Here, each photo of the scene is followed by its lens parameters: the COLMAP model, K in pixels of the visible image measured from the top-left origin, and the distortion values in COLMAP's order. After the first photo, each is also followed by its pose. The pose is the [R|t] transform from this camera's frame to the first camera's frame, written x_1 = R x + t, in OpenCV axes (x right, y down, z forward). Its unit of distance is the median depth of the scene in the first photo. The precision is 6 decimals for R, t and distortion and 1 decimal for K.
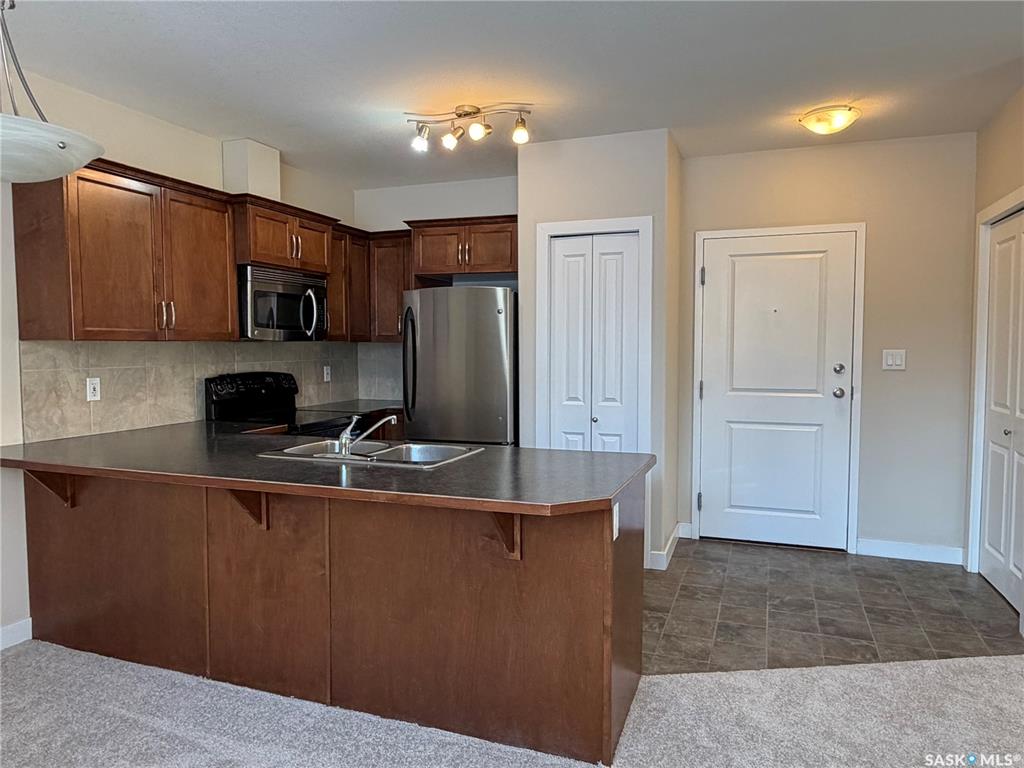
lens RADIAL K [[692.8, 0, 506.9], [0, 692.8, 387.6], [0, 0, 1]] dist [0.000249, 0.001363]
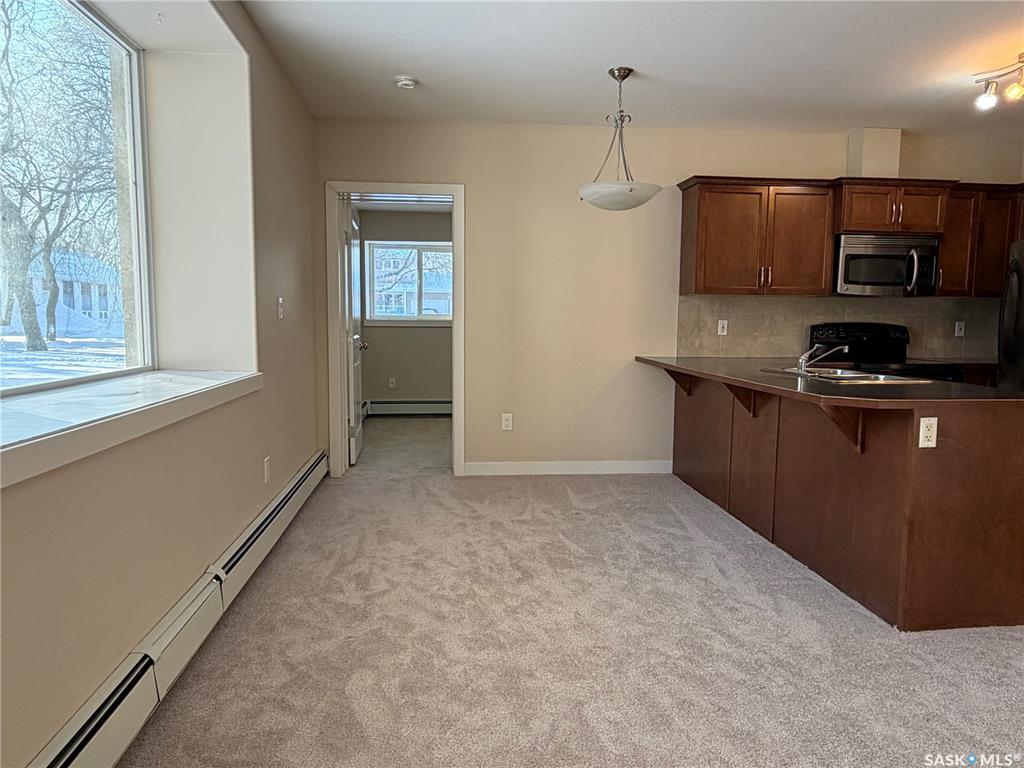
lens RADIAL K [[690.9, 0, 509.4], [0, 690.9, 386.6], [0, 0, 1]] dist [0.001329, -0.002064]
pose [[0.446481, 0.096469, -0.889578, 0.495840], [-0.063940, 0.995070, 0.075817, 0.040965], [0.892506, 0.023028, 0.450447, -0.093653]]
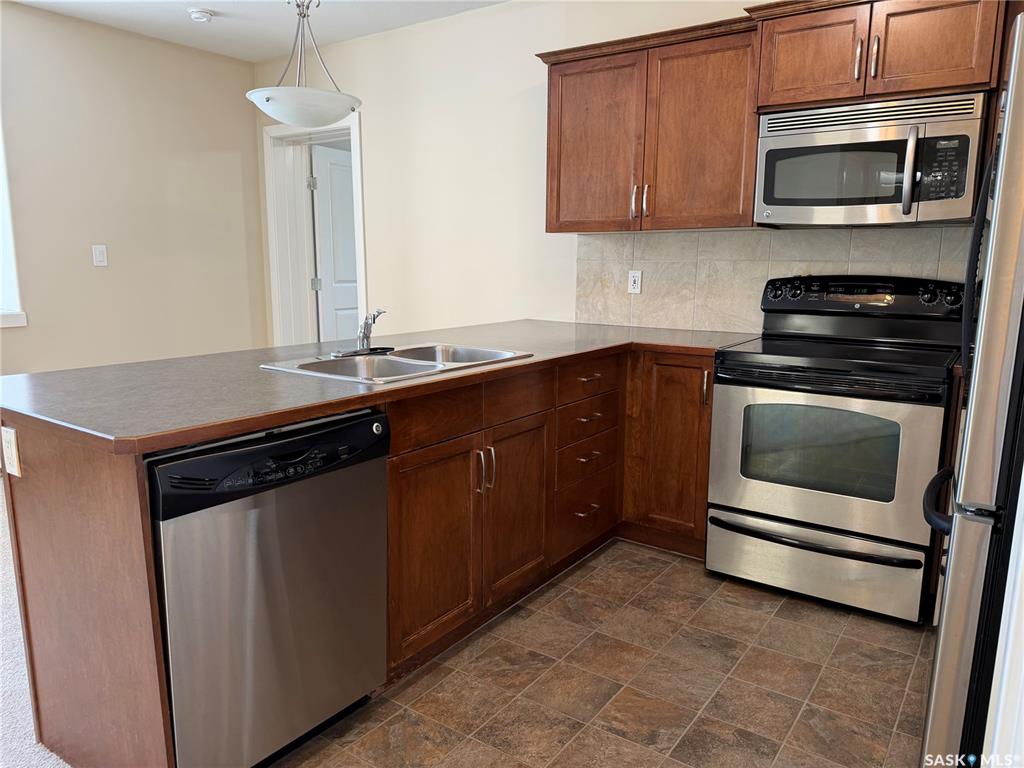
lens RADIAL K [[718.9, 0, 511.4], [0, 718.9, 386.6], [0, 0, 1]] dist [0.079044, -0.131946]
pose [[-0.250881, 0.168596, -0.953223, 0.425991], [-0.064551, 0.979611, 0.190252, -0.032319], [0.965863, 0.109262, -0.234883, 0.957003]]
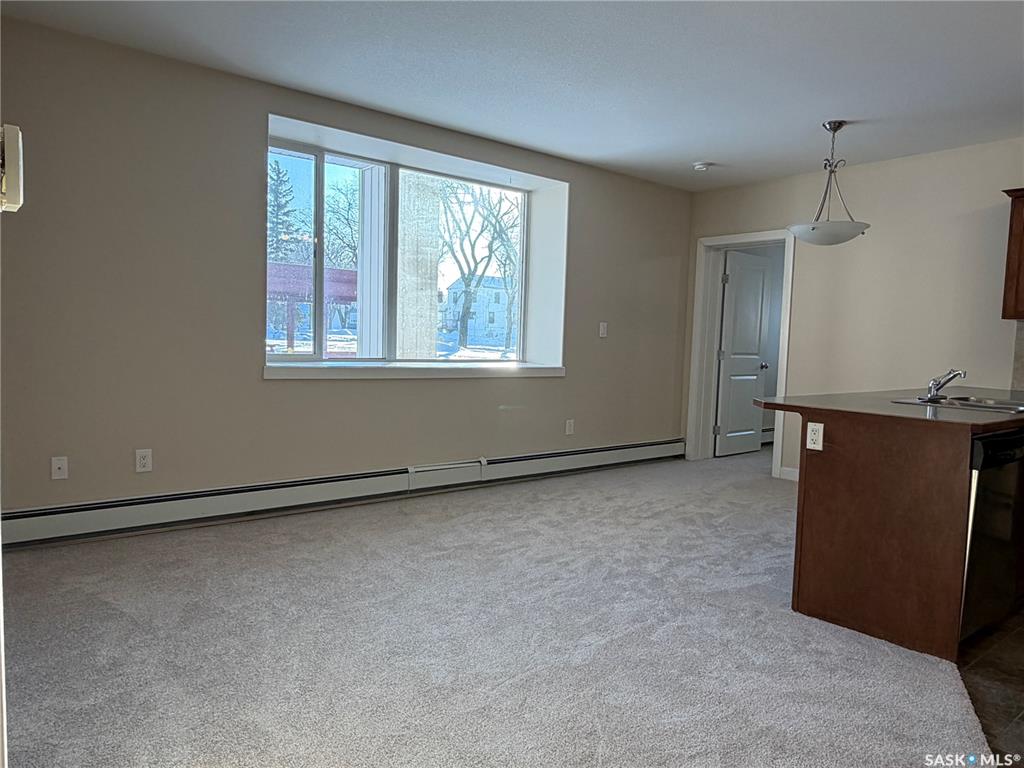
lens RADIAL K [[690.9, 0, 509.4], [0, 690.9, 386.6], [0, 0, 1]] dist [0.001329, -0.002064]
pose [[-0.505509, 0.050859, -0.861321, 0.903870], [-0.082492, 0.990839, 0.106922, 0.002582], [0.858869, 0.125102, -0.496683, 0.647586]]
